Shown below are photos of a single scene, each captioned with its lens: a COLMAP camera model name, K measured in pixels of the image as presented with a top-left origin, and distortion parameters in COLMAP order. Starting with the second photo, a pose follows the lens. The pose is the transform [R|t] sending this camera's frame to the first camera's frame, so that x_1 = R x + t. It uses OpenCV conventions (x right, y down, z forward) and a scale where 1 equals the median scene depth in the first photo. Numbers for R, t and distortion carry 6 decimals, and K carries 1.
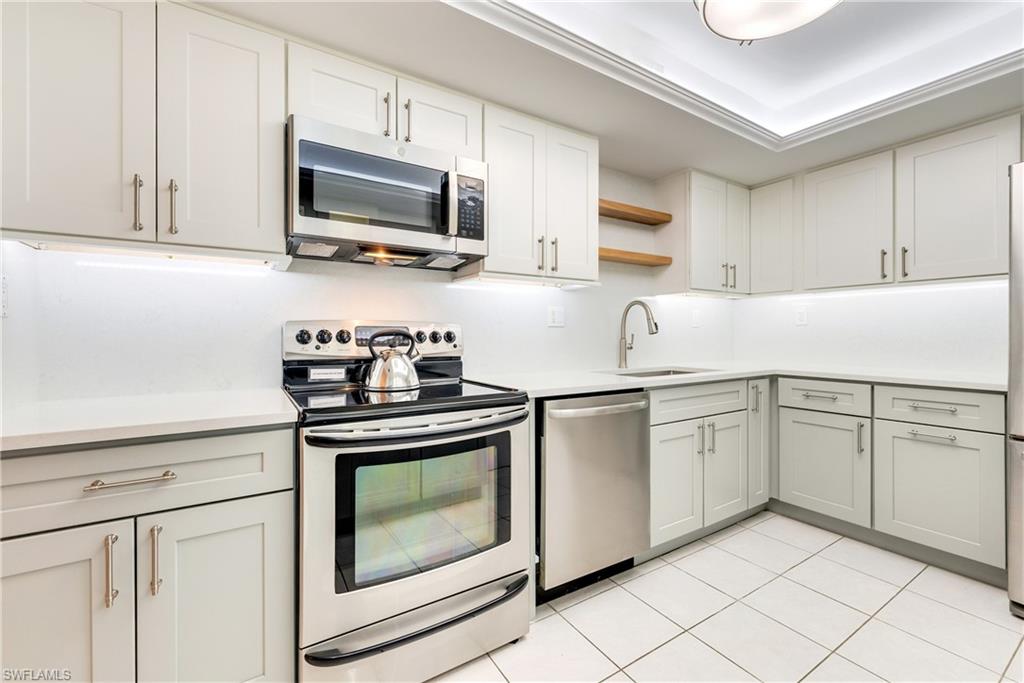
lens RADIAL K [[422.5, 0, 538.2], [0, 422.5, 336.3], [0, 0, 1]] dist [0.003797, -0.001763]
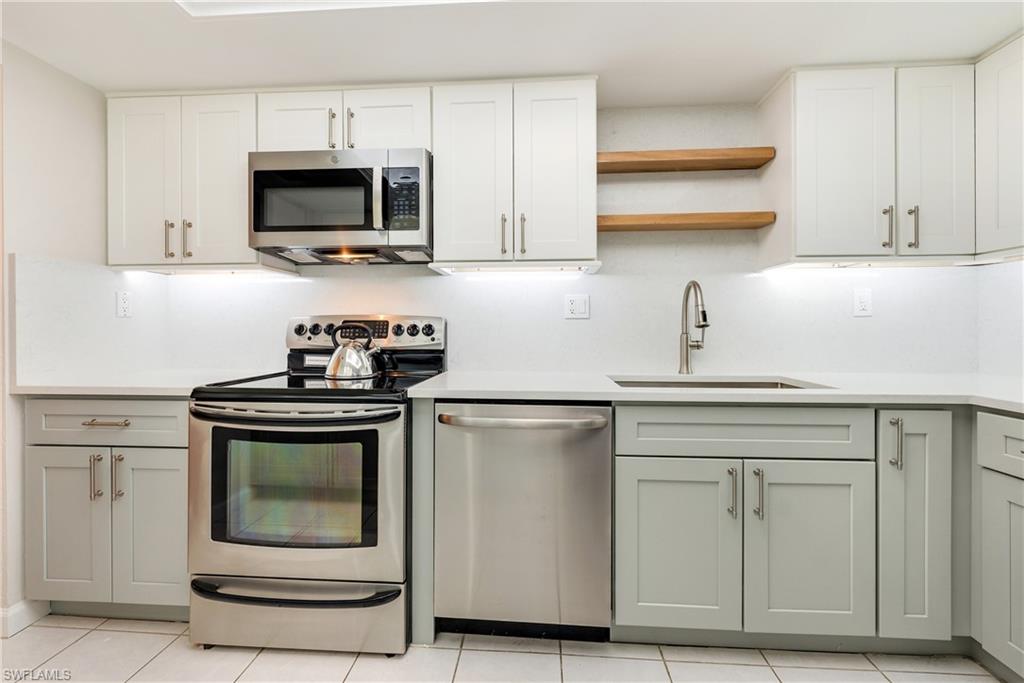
lens RADIAL K [[422.5, 0, 514.5], [0, 422.5, 331.6], [0, 0, 1]] dist [0.003797, -0.001763]
pose [[0.800331, 0.006145, -0.599526, 0.619175], [-0.003821, 0.999979, 0.005149, -0.000821], [0.599546, -0.001830, 0.800338, 0.358656]]
